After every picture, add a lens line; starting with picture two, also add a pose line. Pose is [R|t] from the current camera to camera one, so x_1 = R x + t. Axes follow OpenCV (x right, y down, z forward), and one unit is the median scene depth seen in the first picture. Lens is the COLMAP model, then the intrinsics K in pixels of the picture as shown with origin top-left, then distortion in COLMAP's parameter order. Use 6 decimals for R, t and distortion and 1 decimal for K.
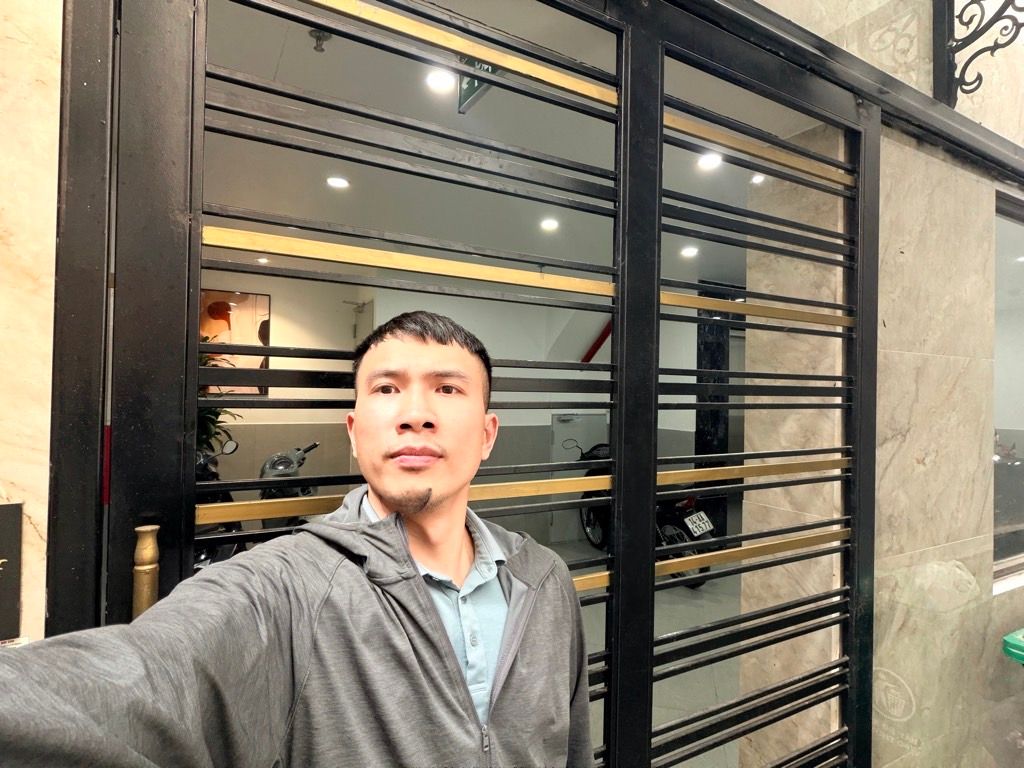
lens RADIAL K [[590.3, 0, 512.4], [0, 590.3, 384.7], [0, 0, 1]] dist [-0.001816, -0.000001]
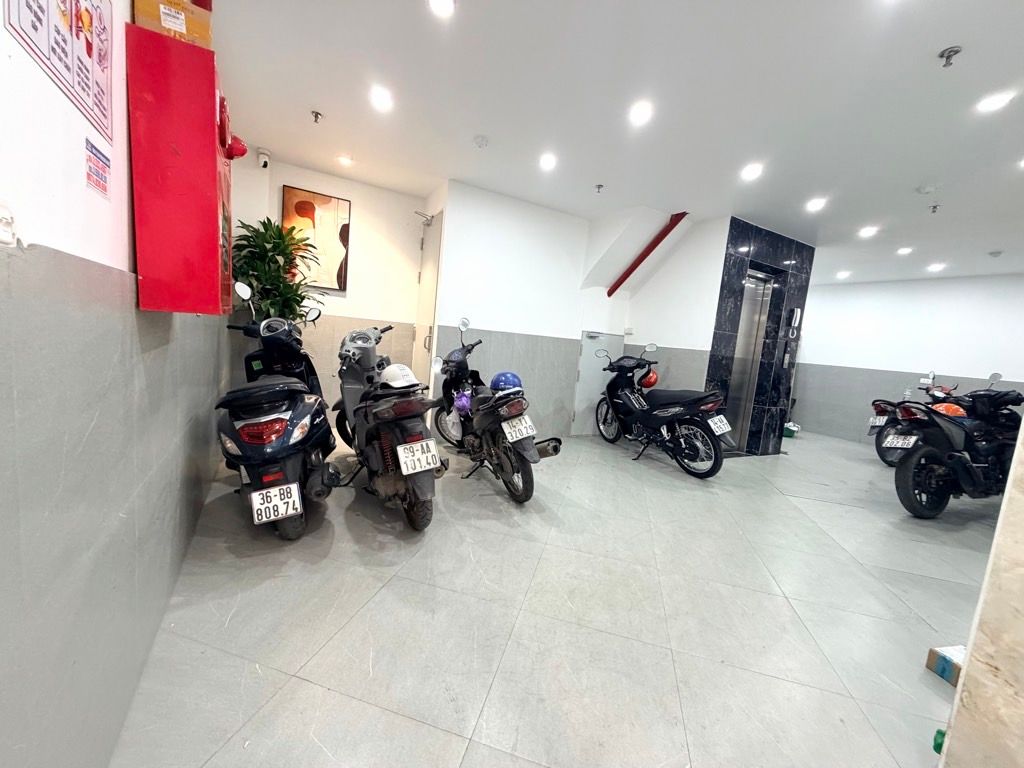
lens RADIAL K [[412.6, 0, 511.7], [0, 412.6, 384.4], [0, 0, 1]] dist [0.000887, 0.000015]
pose [[0.996927, 0.077385, 0.012199, -0.090871], [-0.078293, 0.989585, 0.120793, 0.079957], [-0.002725, -0.121377, 0.992603, 0.184626]]
